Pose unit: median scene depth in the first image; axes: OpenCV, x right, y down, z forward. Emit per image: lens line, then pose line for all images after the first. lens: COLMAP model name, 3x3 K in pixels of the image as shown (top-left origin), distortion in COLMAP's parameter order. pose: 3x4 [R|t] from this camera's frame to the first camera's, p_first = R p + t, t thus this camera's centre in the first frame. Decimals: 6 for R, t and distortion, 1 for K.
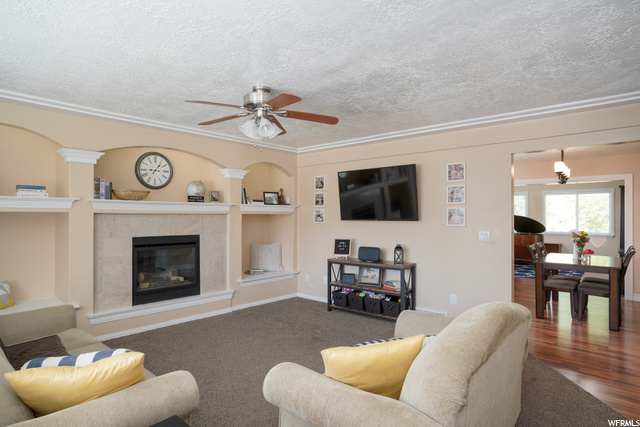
lens RADIAL K [[360.2, 0, 318.8], [0, 360.2, 216.9], [0, 0, 1]] dist [-0.003276, -0.000455]
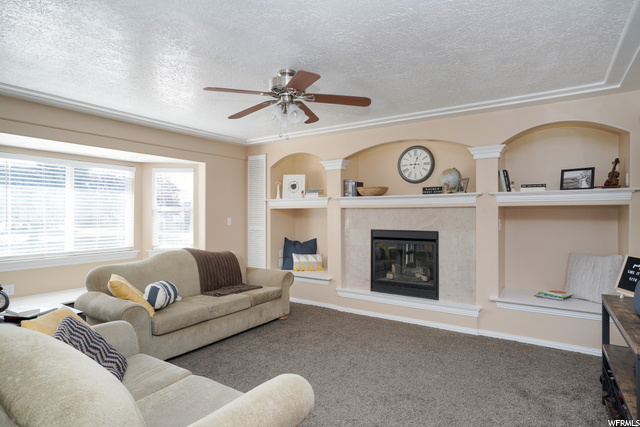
lens RADIAL K [[360.2, 0, 303.7], [0, 360.2, 204.7], [0, 0, 1]] dist [-0.003276, -0.000455]
pose [[0.132924, -0.020007, -0.990924, 0.493363], [0.005549, 0.999796, -0.019442, 0.000619], [0.991111, -0.002914, 0.133008, 0.566874]]
